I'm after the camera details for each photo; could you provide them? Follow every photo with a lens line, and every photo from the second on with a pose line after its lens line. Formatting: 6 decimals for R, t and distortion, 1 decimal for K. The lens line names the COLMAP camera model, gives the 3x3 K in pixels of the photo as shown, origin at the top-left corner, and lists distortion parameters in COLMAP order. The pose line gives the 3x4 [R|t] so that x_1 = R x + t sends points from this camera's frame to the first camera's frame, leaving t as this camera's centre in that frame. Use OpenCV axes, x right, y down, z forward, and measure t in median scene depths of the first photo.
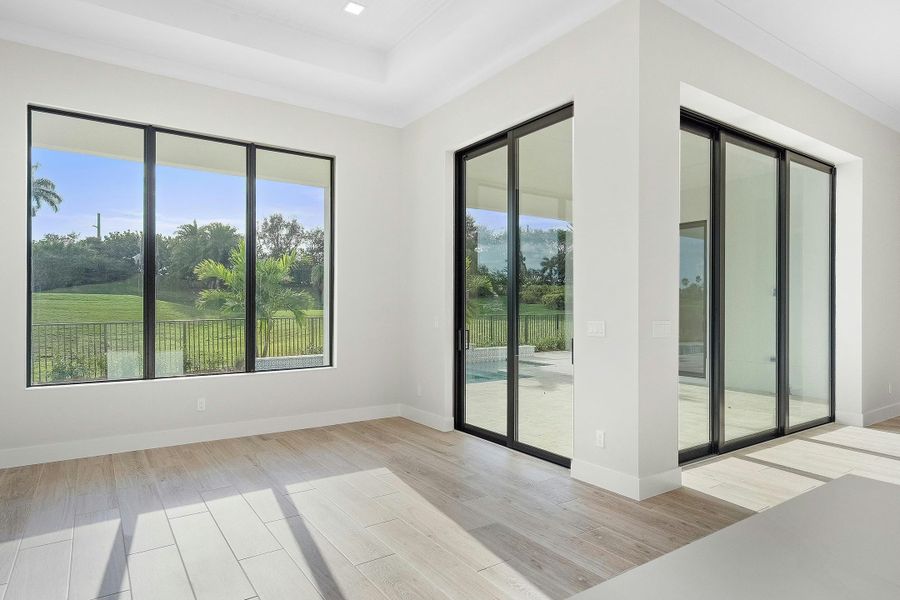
lens RADIAL K [[523.3, 0, 450.0], [0, 523.3, 305.3], [0, 0, 1]] dist [0.025994, -0.000069]
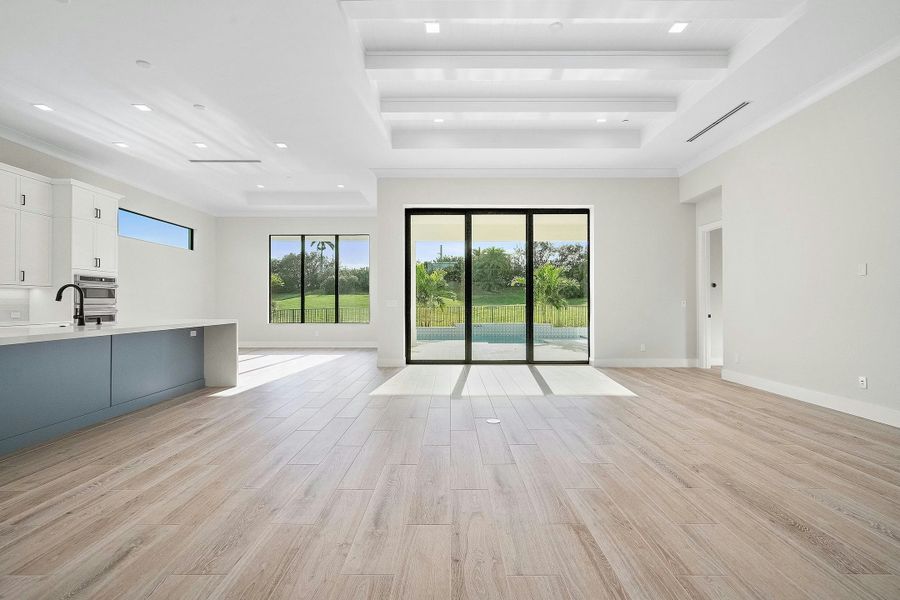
lens RADIAL K [[408.3, 0, 448.6], [0, 408.3, 299.8], [0, 0, 1]] dist [-0.010582, -0.000300]
pose [[0.819432, -0.006962, -0.573134, 0.118004], [0.003262, 0.999967, -0.007483, 0.003531], [0.573167, 0.004262, 0.819428, -0.027489]]
